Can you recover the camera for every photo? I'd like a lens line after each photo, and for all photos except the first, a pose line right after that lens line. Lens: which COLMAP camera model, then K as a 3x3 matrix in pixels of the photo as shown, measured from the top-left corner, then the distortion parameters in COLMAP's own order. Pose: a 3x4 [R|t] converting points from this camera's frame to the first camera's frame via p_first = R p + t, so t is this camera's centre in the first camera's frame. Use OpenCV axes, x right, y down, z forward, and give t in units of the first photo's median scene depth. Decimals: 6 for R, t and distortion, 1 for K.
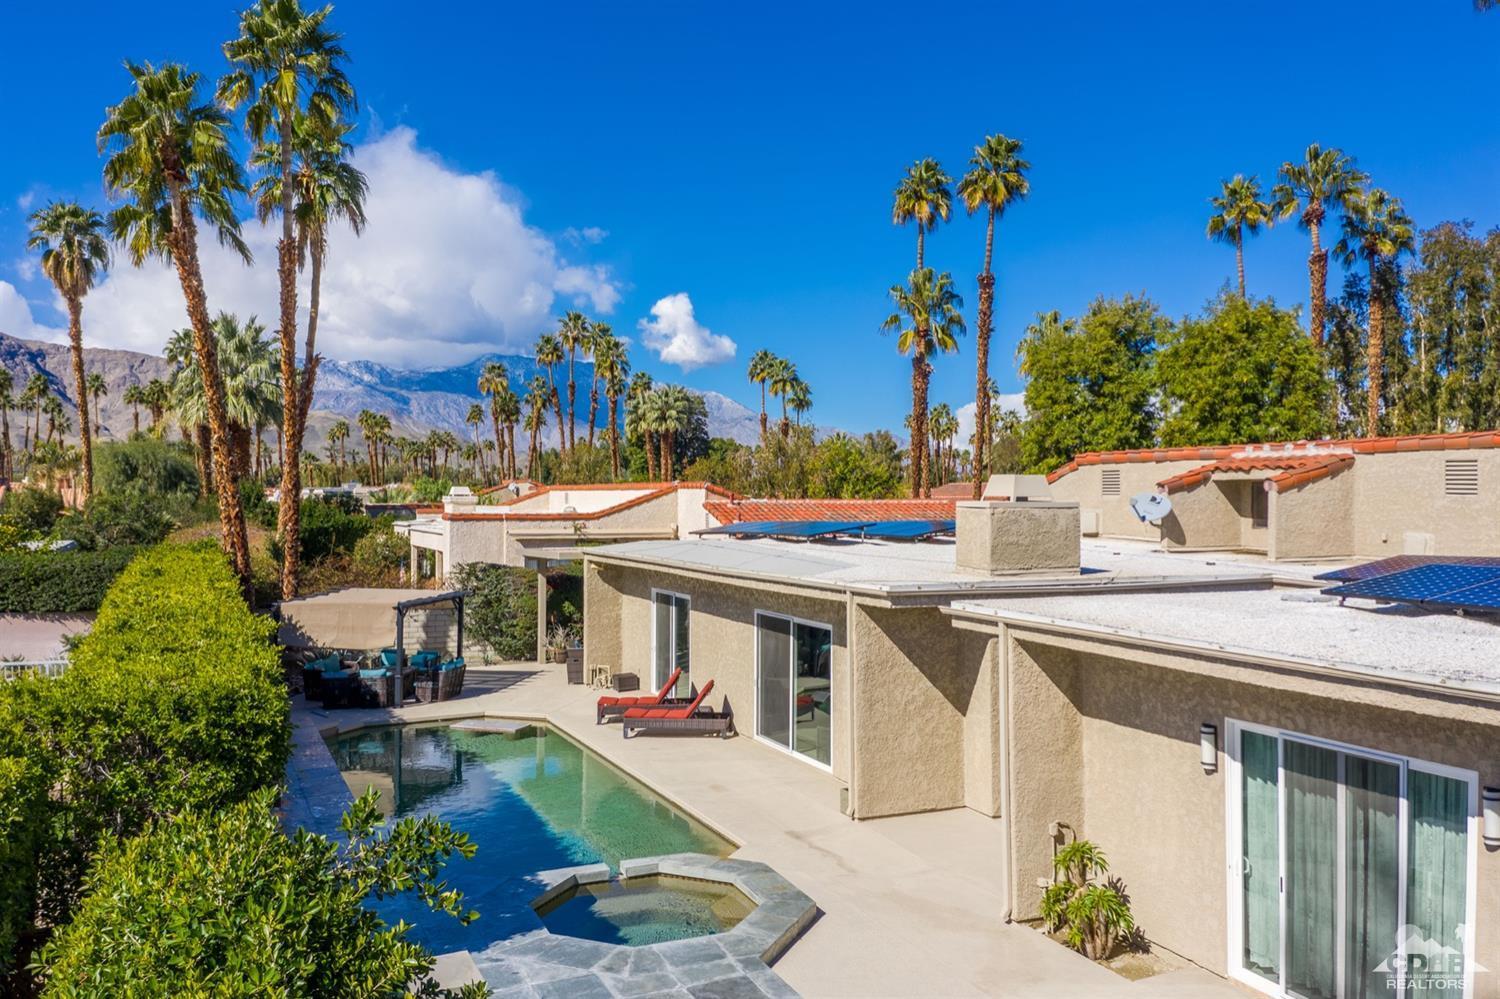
lens RADIAL K [[1228.2, 0, 748.2], [0, 1228.2, 472.9], [0, 0, 1]] dist [0.265925, -0.385462]
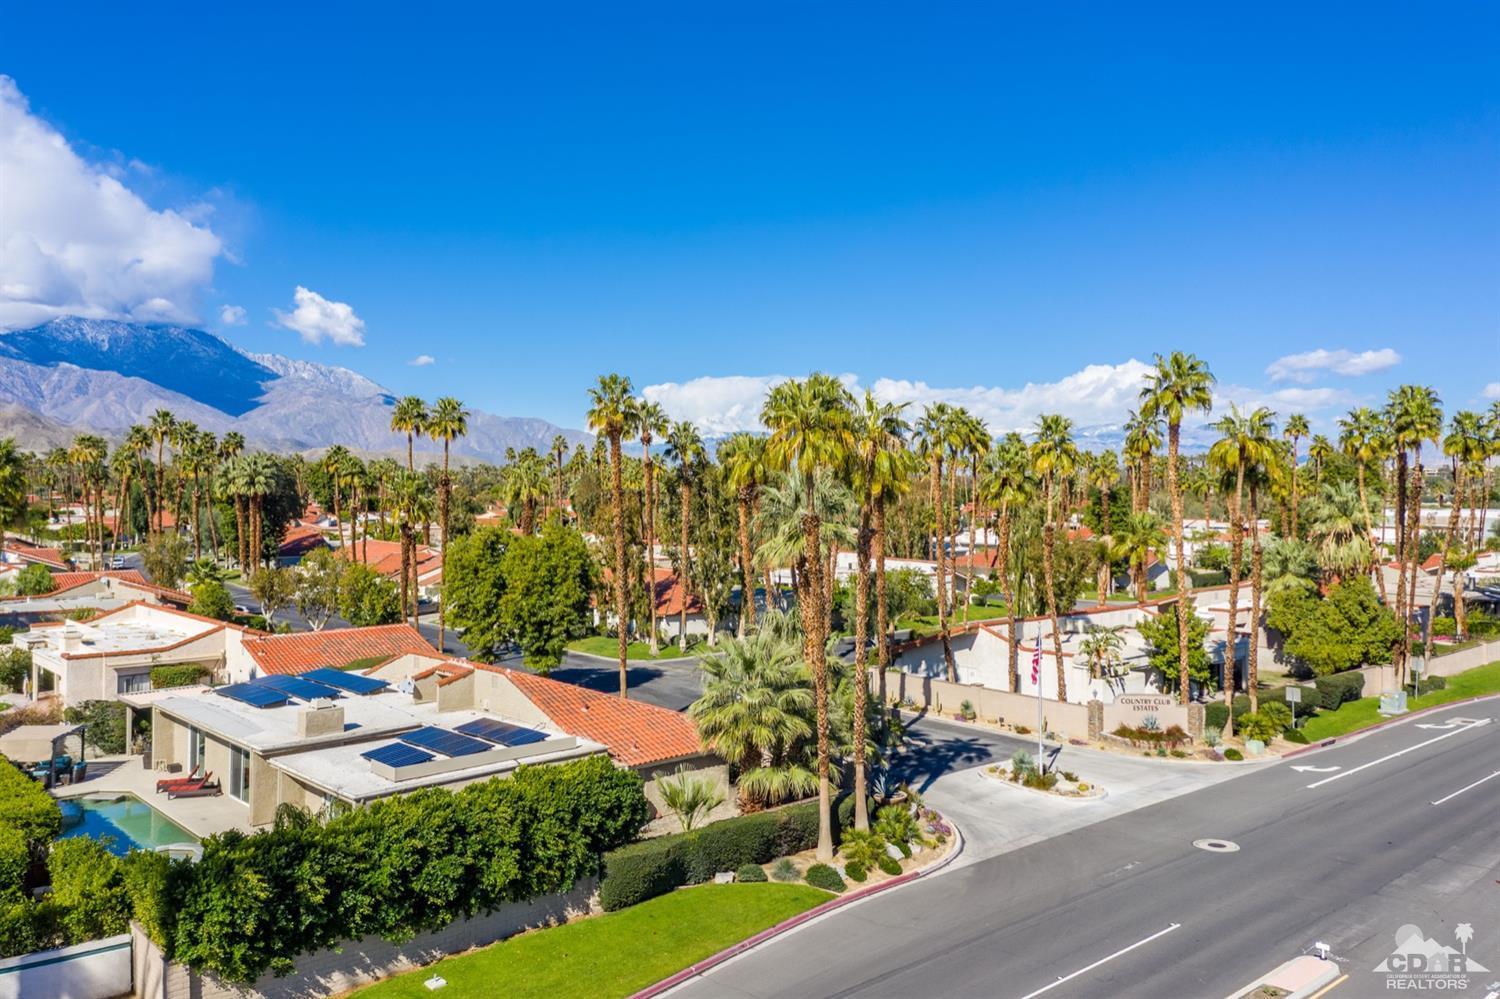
lens RADIAL K [[1228.2, 0, 748.2], [0, 1228.2, 472.9], [0, 0, 1]] dist [0.265925, -0.385462]
pose [[0.959873, 0.005628, 0.280379, 0.178417], [-0.009021, 0.999901, 0.010812, -0.290529], [-0.280291, -0.012907, 0.959828, -1.067582]]
